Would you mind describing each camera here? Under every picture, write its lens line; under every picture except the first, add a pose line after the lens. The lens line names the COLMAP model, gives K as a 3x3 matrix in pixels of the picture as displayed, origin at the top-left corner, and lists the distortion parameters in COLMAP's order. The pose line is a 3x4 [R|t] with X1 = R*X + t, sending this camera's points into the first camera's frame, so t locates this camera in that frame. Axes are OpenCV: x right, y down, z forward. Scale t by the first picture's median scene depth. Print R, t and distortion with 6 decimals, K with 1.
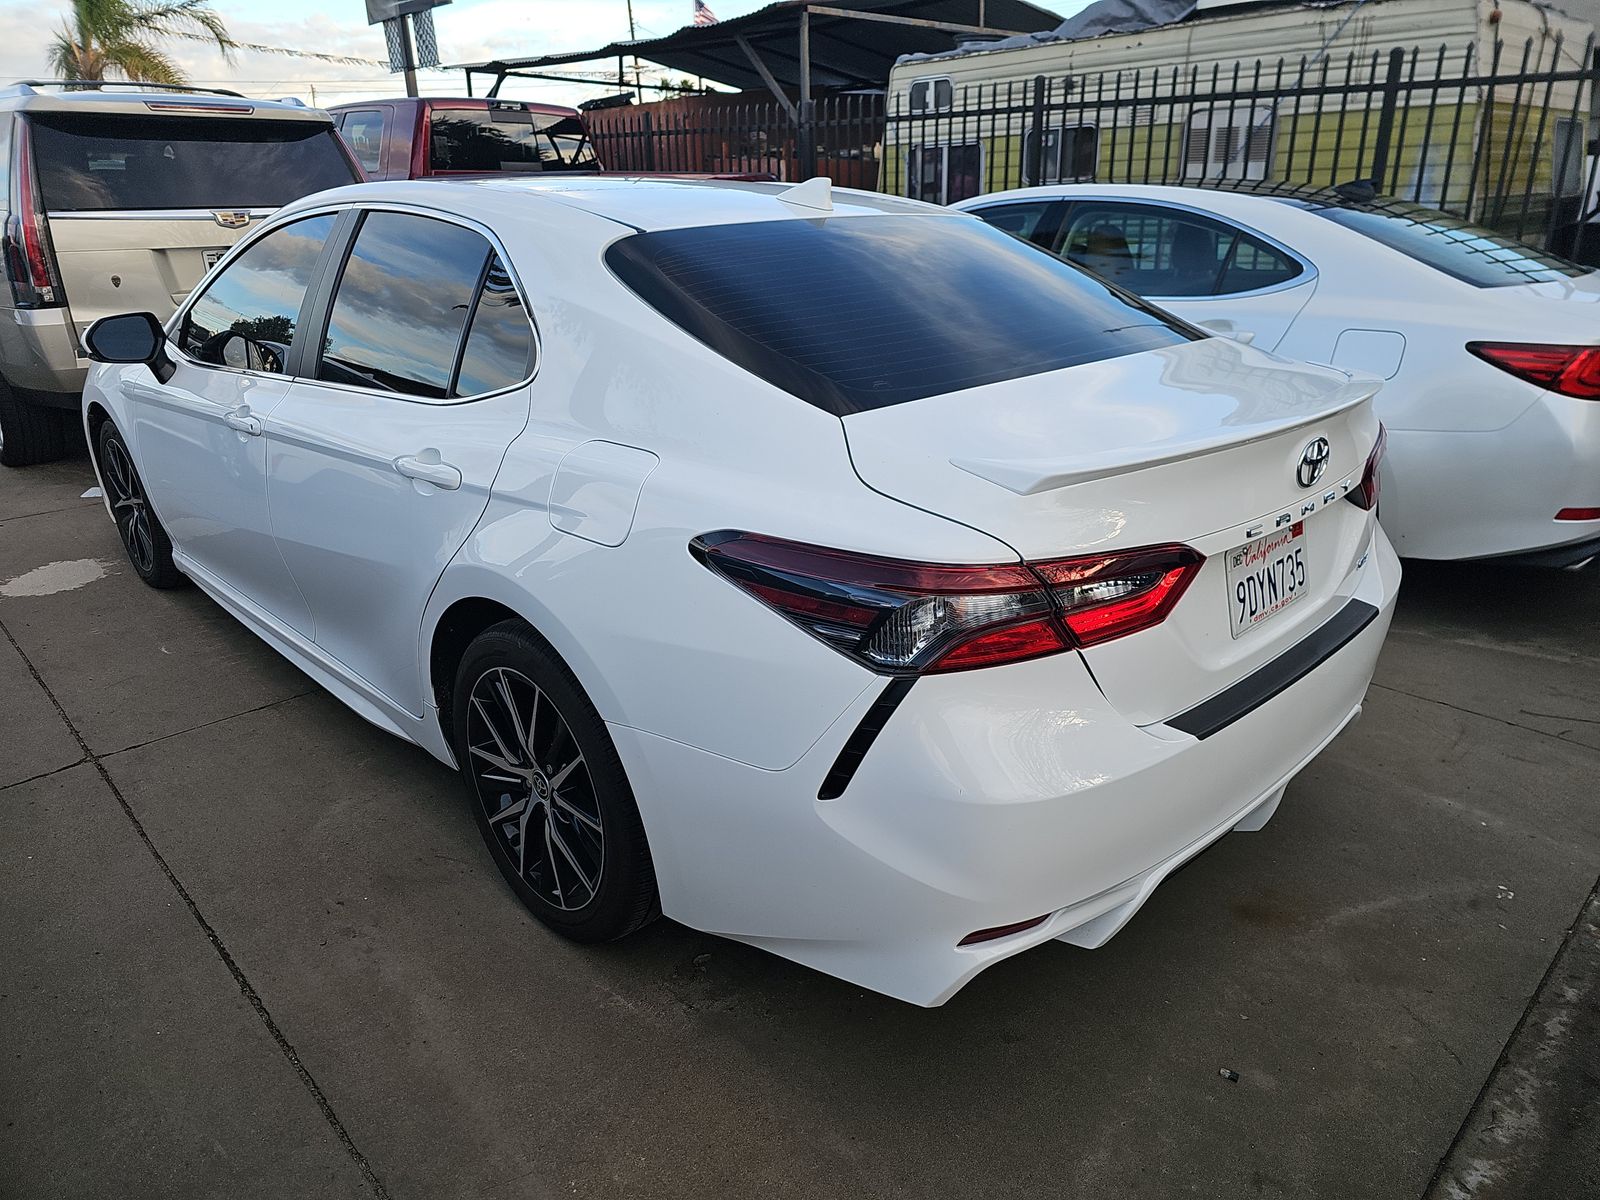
lens RADIAL K [[1056.7, 0, 806.8], [0, 1056.7, 601.3], [0, 0, 1]] dist [0.044824, -0.037615]
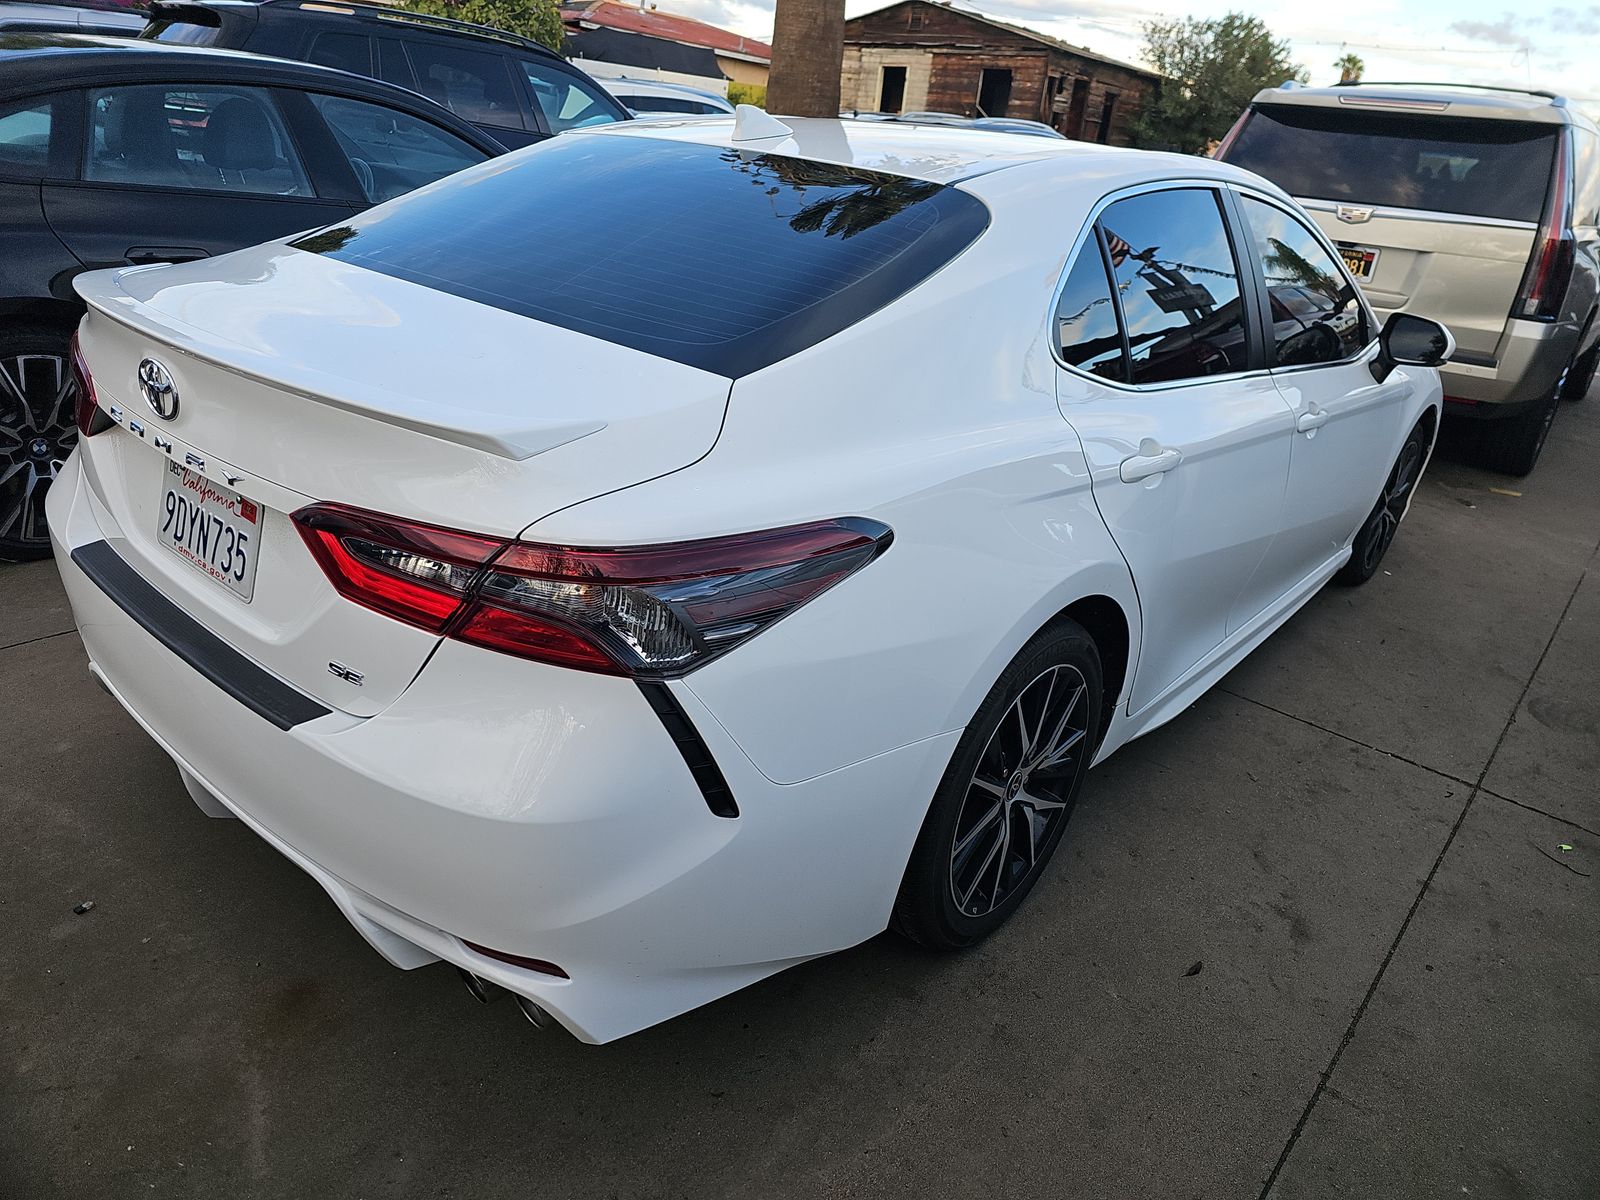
lens RADIAL K [[1056.7, 0, 805.3], [0, 1056.7, 576.1], [0, 0, 1]] dist [0.044824, -0.037615]
pose [[0.096160, 0.399981, -0.911465, 0.326773], [-0.449322, 0.834543, 0.318822, -0.122360], [0.888180, 0.378883, 0.259970, 0.311424]]
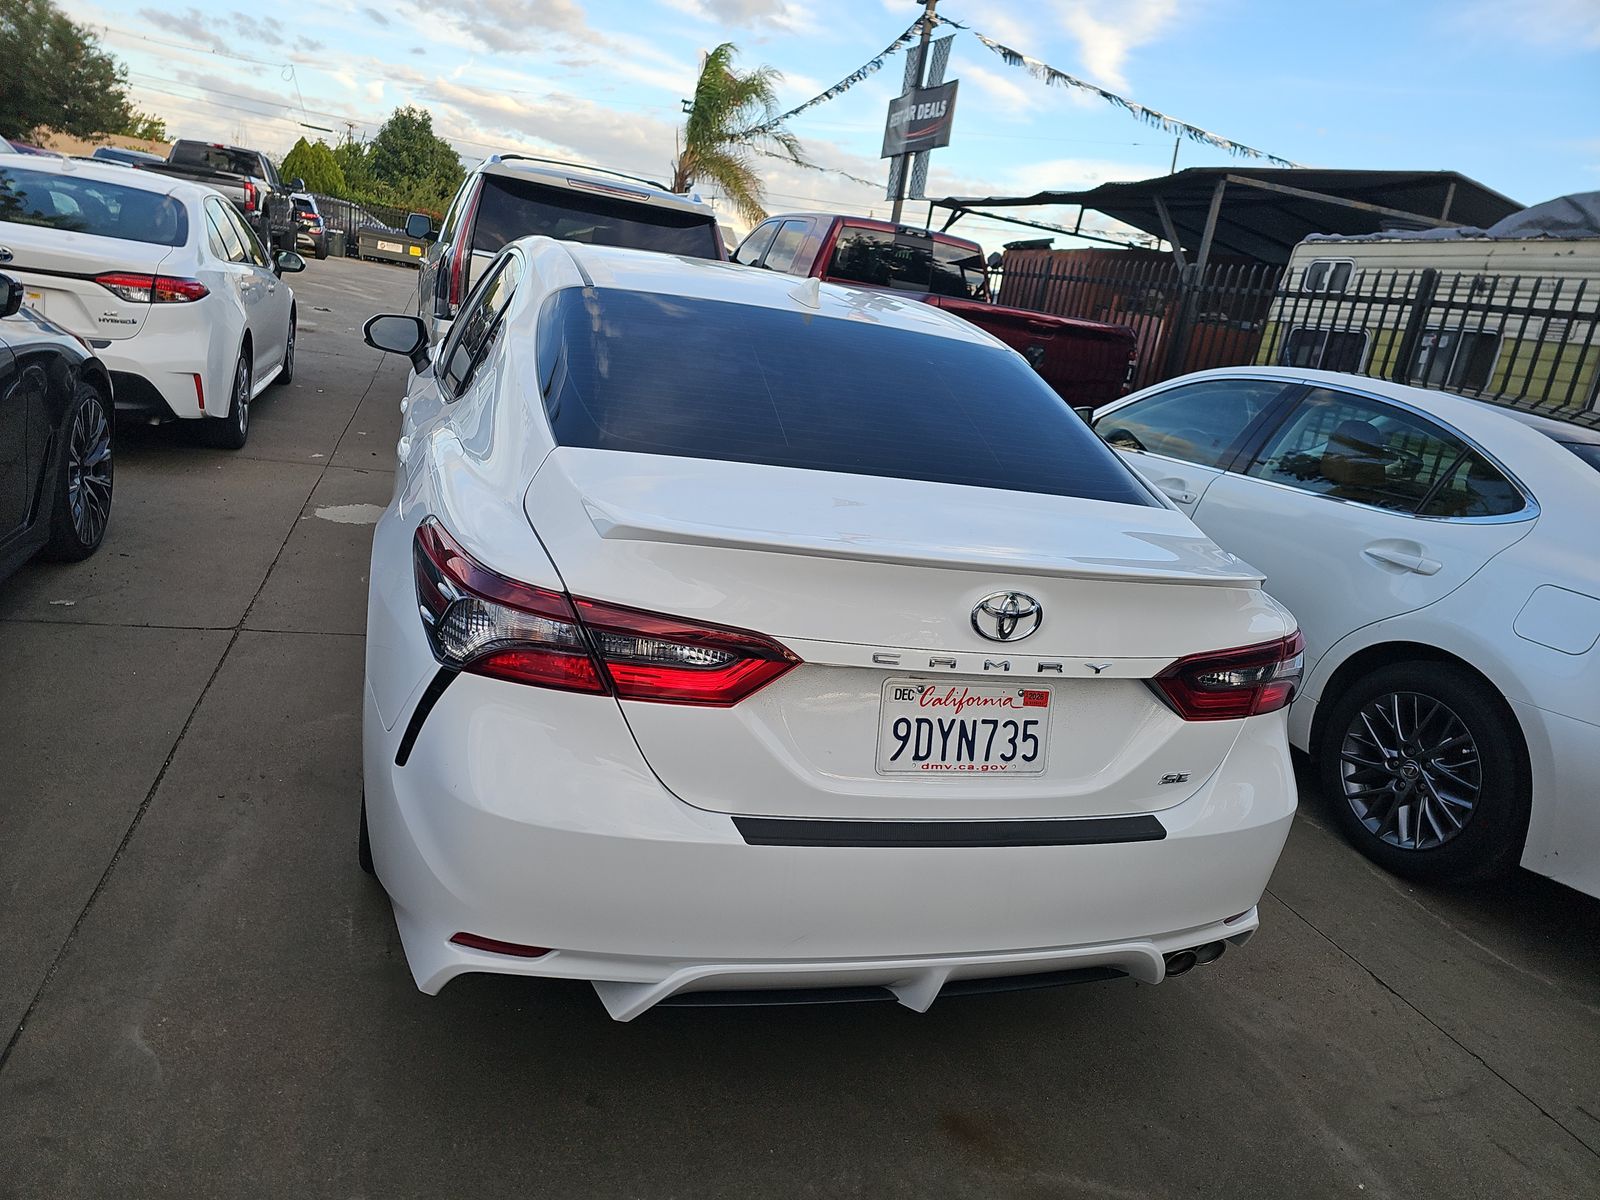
lens RADIAL K [[1056.7, 0, 780.6], [0, 1056.7, 615.8], [0, 0, 1]] dist [0.044824, -0.037615]
pose [[0.879110, 0.273454, -0.390370, 0.159006], [-0.313469, 0.948697, -0.041368, -0.007592], [0.359031, 0.158736, 0.919728, 0.022669]]
